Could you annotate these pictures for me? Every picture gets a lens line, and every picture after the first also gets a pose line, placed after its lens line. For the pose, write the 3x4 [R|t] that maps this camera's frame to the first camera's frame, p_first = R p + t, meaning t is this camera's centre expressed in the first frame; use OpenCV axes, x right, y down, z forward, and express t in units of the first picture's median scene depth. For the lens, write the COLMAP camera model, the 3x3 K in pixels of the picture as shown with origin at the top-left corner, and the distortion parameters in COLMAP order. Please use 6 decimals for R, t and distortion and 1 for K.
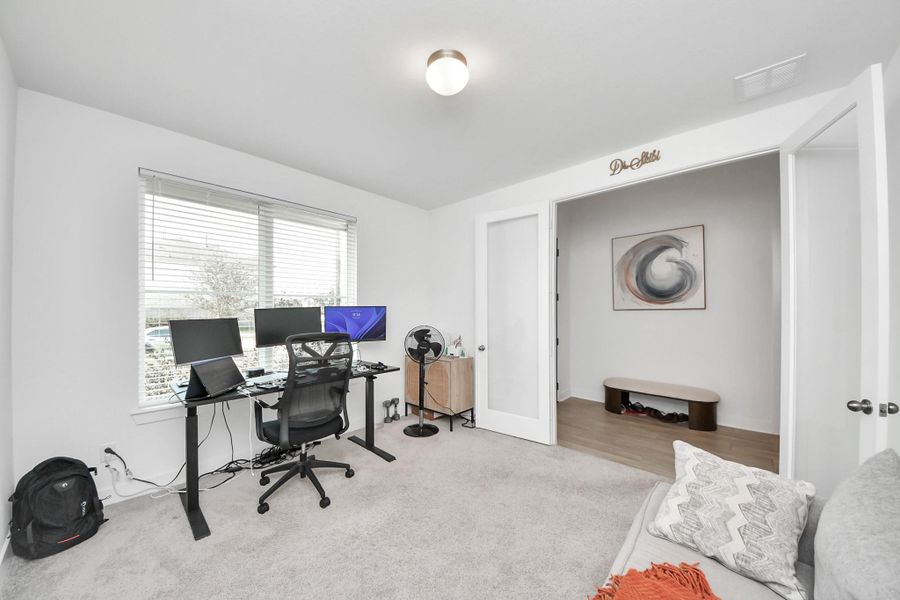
lens RADIAL K [[321.8, 0, 449.6], [0, 321.8, 302.8], [0, 0, 1]] dist [0.007683, -0.010698]
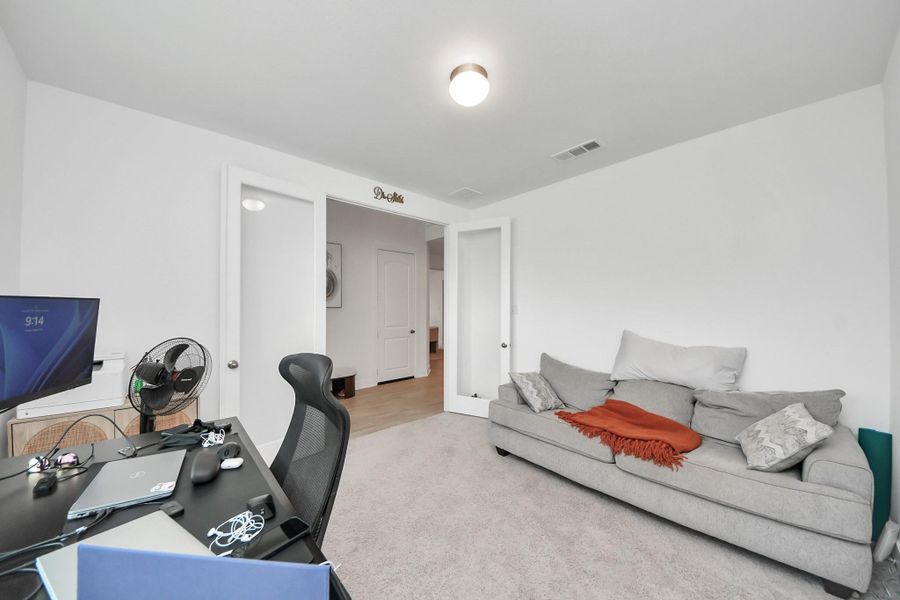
lens RADIAL K [[321.8, 0, 449.6], [0, 321.8, 302.8], [0, 0, 1]] dist [0.007683, -0.010698]
pose [[0.062829, 0.018321, 0.997856, -0.607869], [-0.030755, 0.999392, -0.016413, 0.009812], [-0.997550, -0.029658, 0.063354, 0.560857]]
